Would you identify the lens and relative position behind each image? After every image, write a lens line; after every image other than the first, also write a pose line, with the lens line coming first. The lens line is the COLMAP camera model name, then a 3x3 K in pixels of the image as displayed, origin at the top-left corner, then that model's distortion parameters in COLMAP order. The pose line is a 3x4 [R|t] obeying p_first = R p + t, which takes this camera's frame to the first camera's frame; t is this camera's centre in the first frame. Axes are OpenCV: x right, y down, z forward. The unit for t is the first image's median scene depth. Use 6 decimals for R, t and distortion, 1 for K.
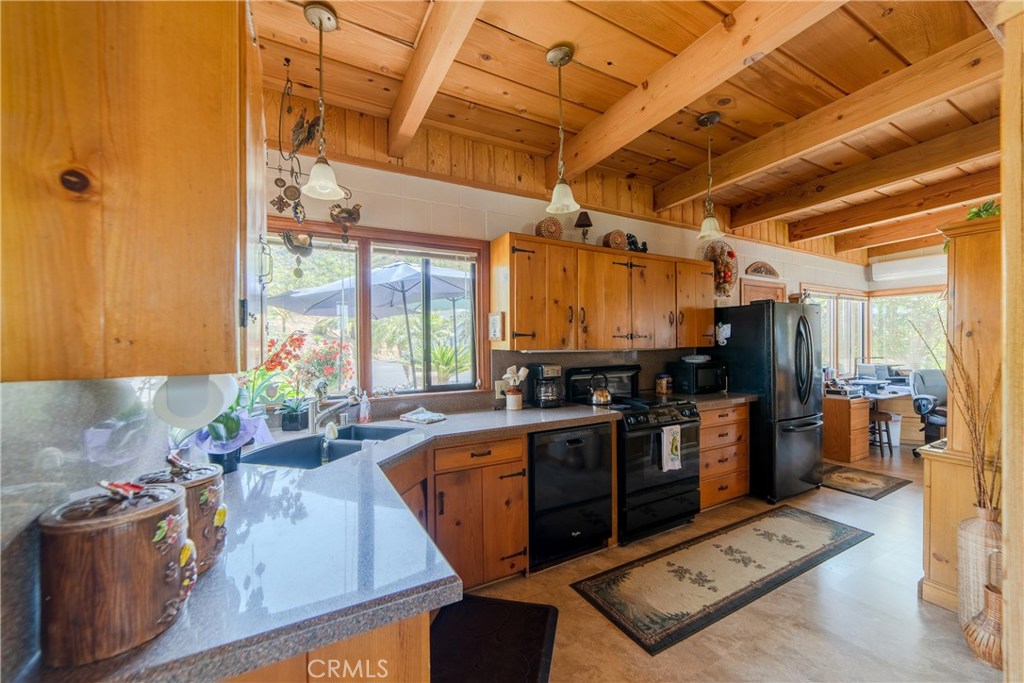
lens RADIAL K [[398.7, 0, 512.6], [0, 398.7, 347.4], [0, 0, 1]] dist [-0.019609, 0.007005]
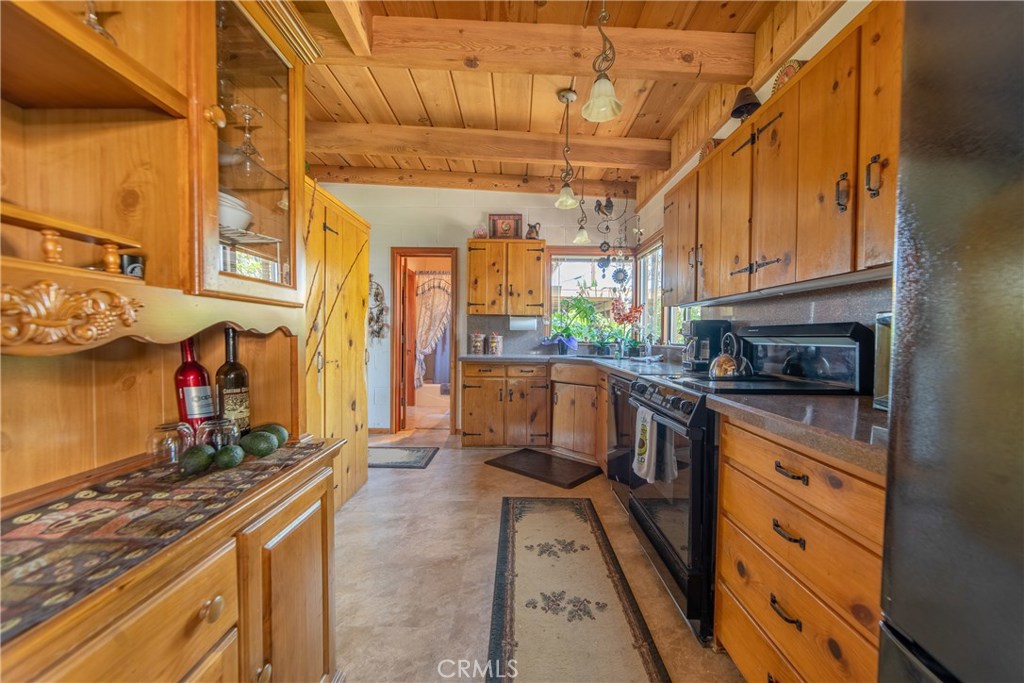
lens RADIAL K [[398.7, 0, 512.9], [0, 398.7, 342.6], [0, 0, 1]] dist [-0.019609, 0.007005]
pose [[-0.490268, 0.019188, -0.871360, 1.220721], [-0.014085, 0.999453, 0.029933, 0.084192], [0.871458, 0.026948, -0.489730, 1.285049]]
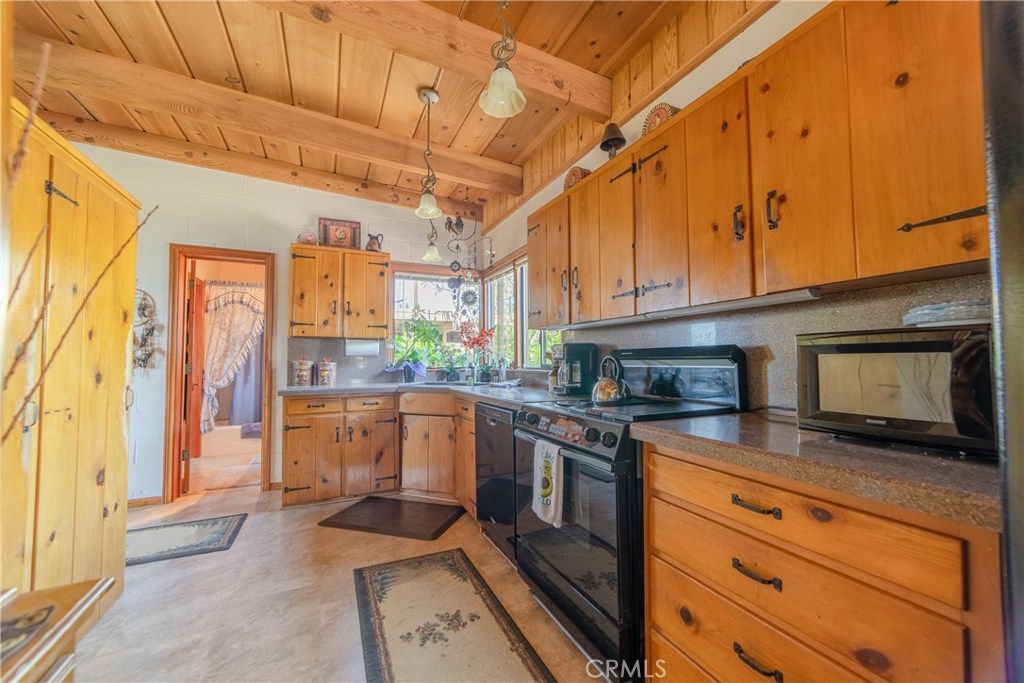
lens RADIAL K [[398.7, 0, 512.8], [0, 398.7, 343.8], [0, 0, 1]] dist [-0.019609, 0.007005]
pose [[-0.068836, -0.032259, -0.997106, 1.123332], [-0.003034, 0.999479, -0.032127, 0.084147], [0.997623, 0.000814, -0.068898, 1.128738]]
